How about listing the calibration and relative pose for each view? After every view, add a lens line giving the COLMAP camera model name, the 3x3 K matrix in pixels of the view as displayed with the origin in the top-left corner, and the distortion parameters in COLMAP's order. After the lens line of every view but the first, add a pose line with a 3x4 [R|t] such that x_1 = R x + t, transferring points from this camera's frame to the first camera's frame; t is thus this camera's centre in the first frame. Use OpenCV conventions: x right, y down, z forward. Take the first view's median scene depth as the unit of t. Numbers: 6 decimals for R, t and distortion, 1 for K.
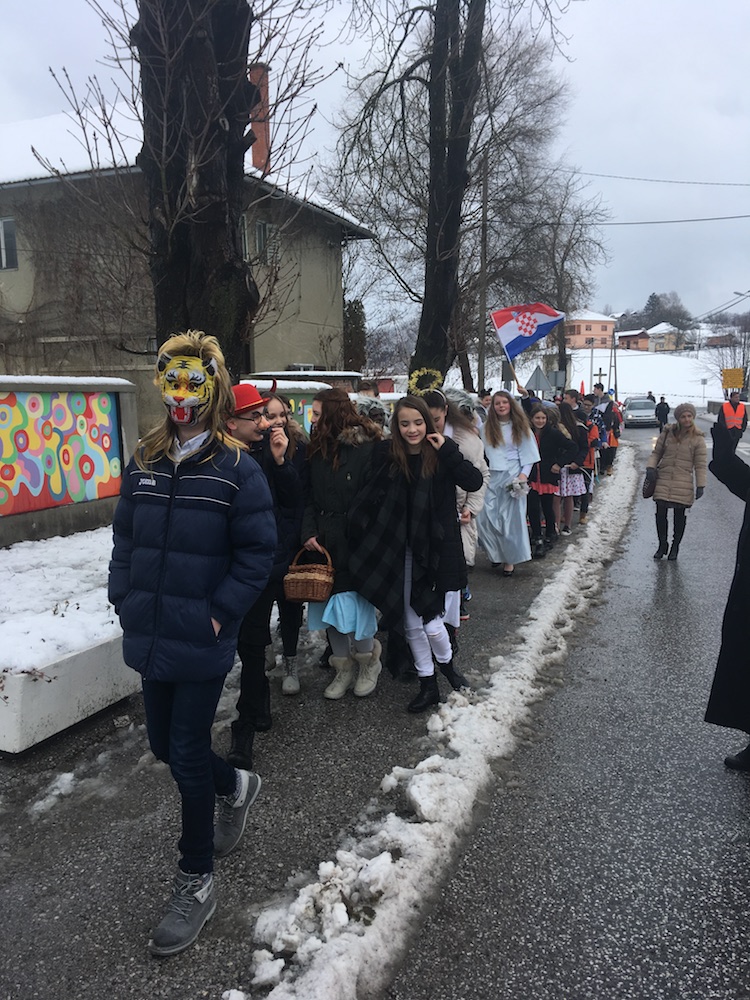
lens RADIAL K [[831.7, 0, 375.1], [0, 831.7, 498.4], [0, 0, 1]] dist [0.131533, -0.186214]
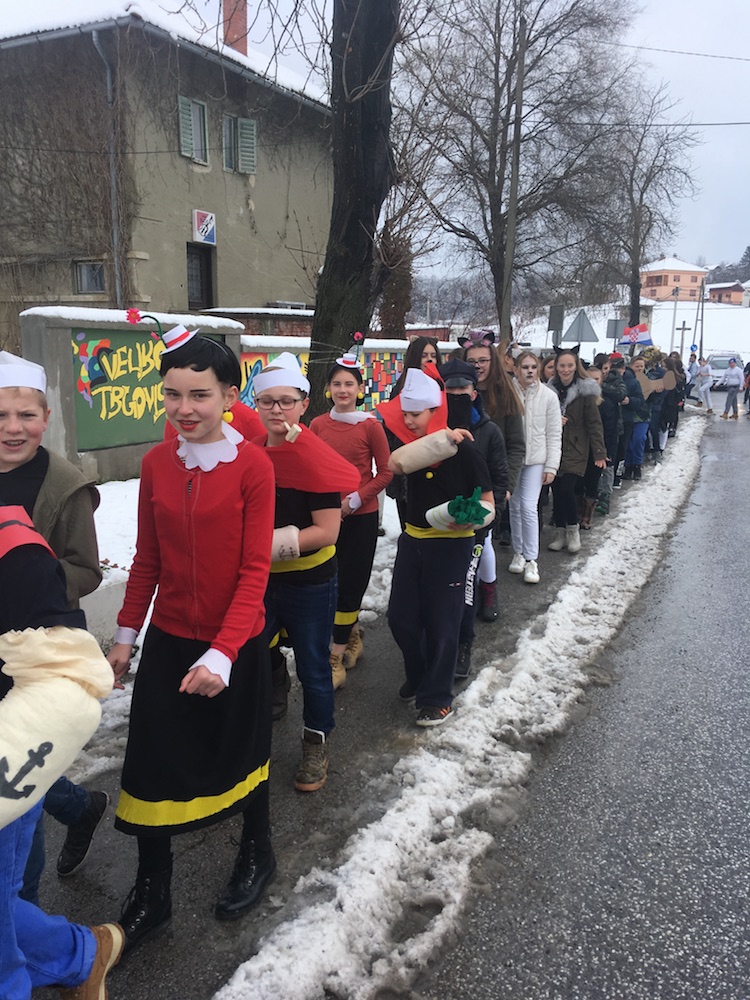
lens RADIAL K [[831.7, 0, 375.1], [0, 831.7, 498.4], [0, 0, 1]] dist [0.131533, -0.186214]
pose [[0.995647, 0.040841, -0.083784, 0.139192], [-0.036010, 0.997645, 0.058379, -0.041738], [0.085971, -0.055108, 0.994772, 0.367323]]
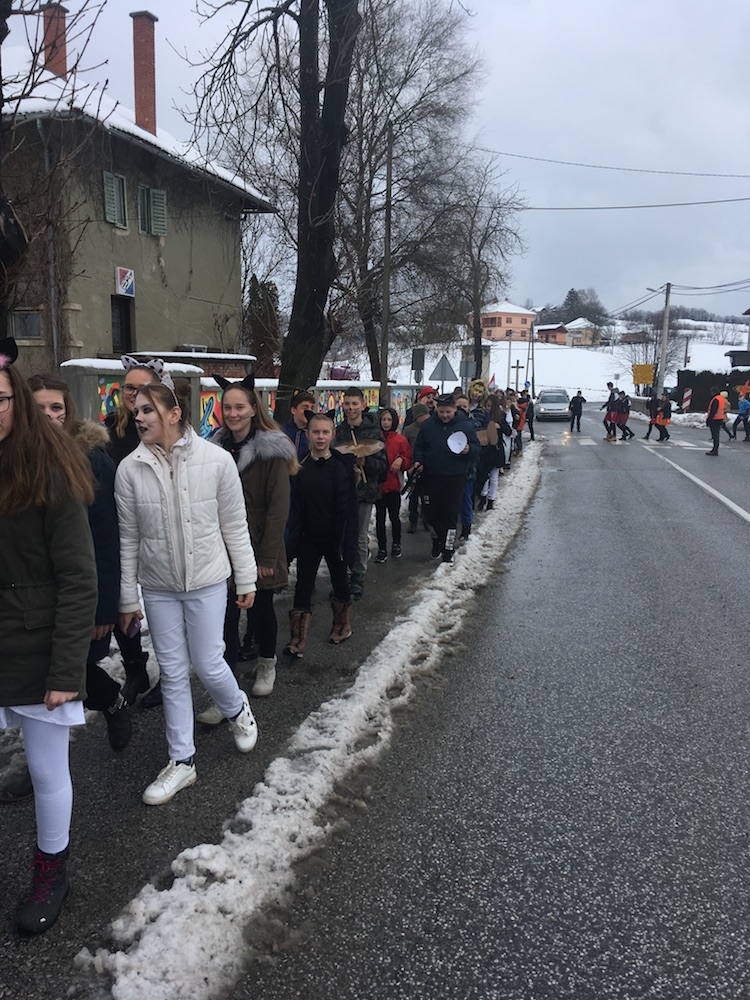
lens RADIAL K [[827.7, 0, 373.5], [0, 827.7, 504.0], [0, 0, 1]] dist [0.124289, -0.159811]
pose [[0.995977, 0.011387, 0.088887, 0.059747], [-0.013355, 0.999678, 0.021580, -0.015574], [-0.088612, -0.022680, 0.995808, 0.116598]]
